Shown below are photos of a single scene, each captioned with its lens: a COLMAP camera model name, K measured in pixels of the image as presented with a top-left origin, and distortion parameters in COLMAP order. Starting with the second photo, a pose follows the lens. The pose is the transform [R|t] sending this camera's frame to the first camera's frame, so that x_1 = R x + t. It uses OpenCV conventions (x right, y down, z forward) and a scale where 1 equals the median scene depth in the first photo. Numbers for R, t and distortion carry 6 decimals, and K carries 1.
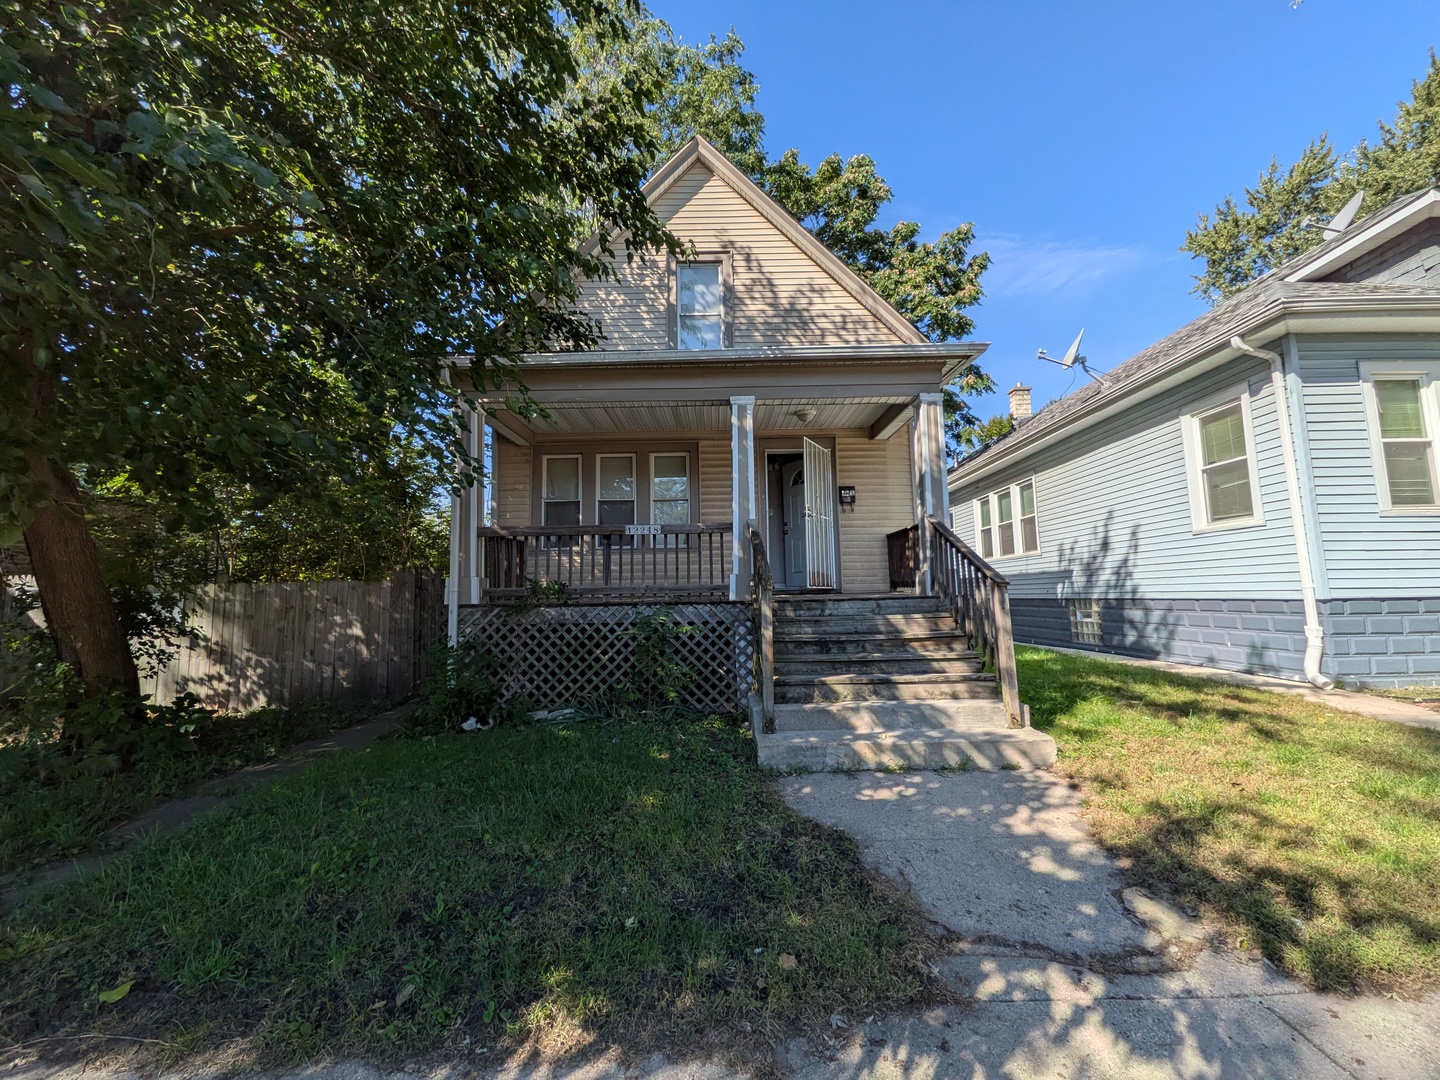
lens RADIAL K [[579.0, 0, 718.2], [0, 579.0, 545.4], [0, 0, 1]] dist [0.000256, 0.000041]
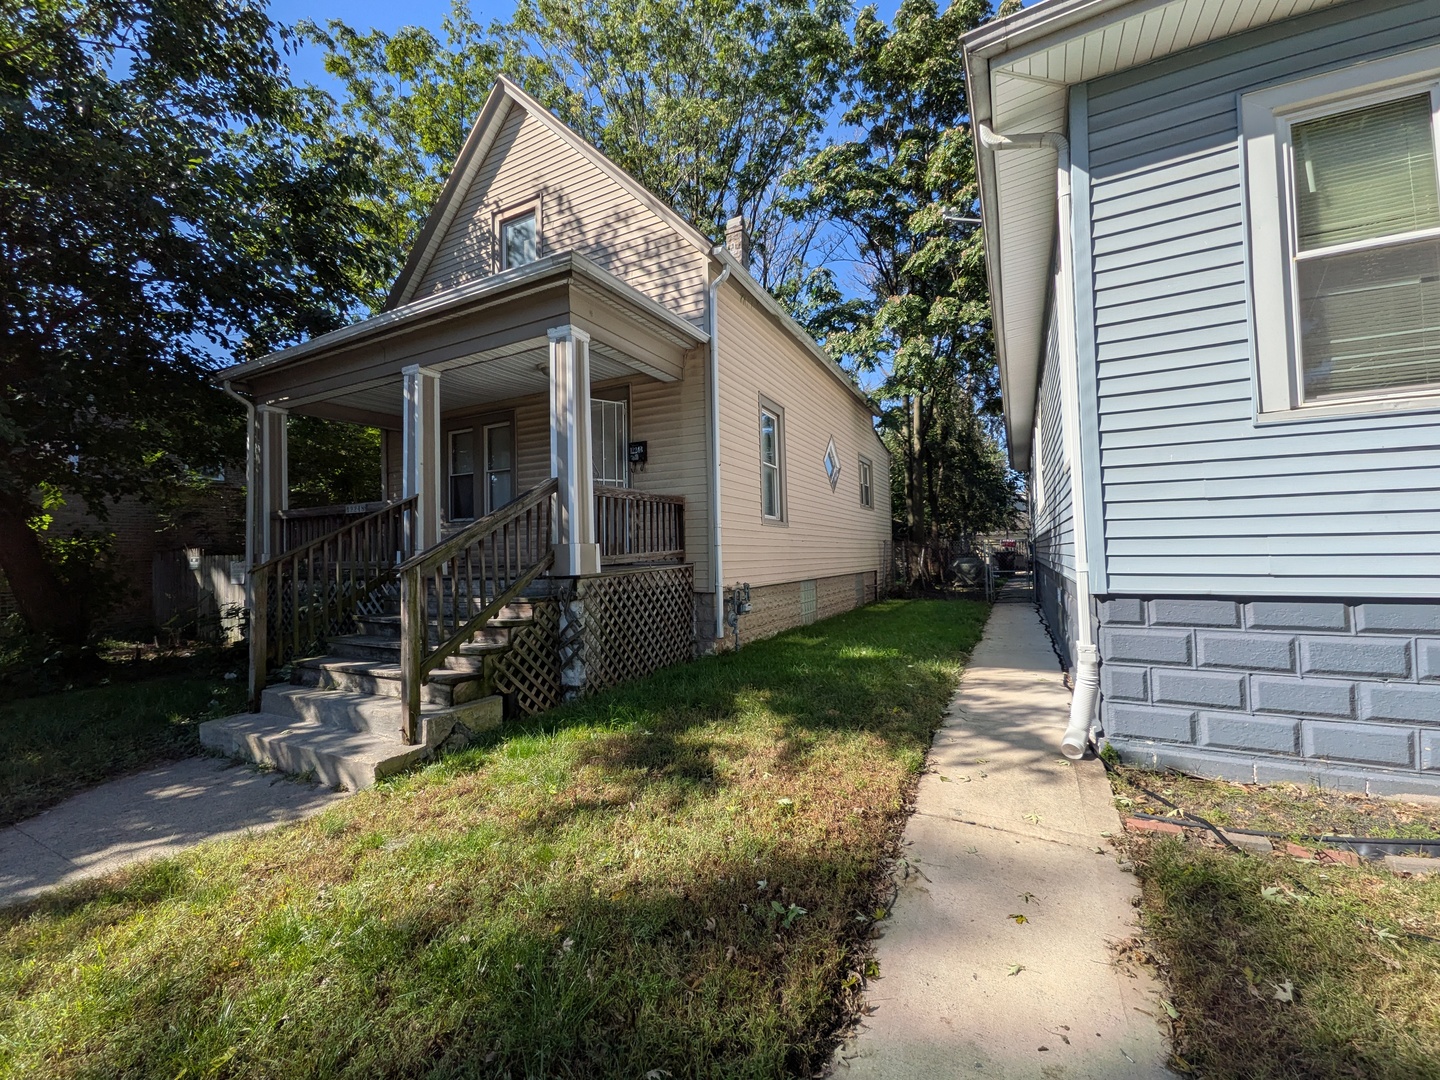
lens RADIAL K [[568.3, 0, 720.4], [0, 568.3, 563.5], [0, 0, 1]] dist [-0.000489, -0.000206]
pose [[0.897972, 0.002752, -0.440044, 0.925477], [0.035504, 0.996267, 0.078682, 0.010211], [0.438618, -0.086278, 0.894523, 0.367309]]
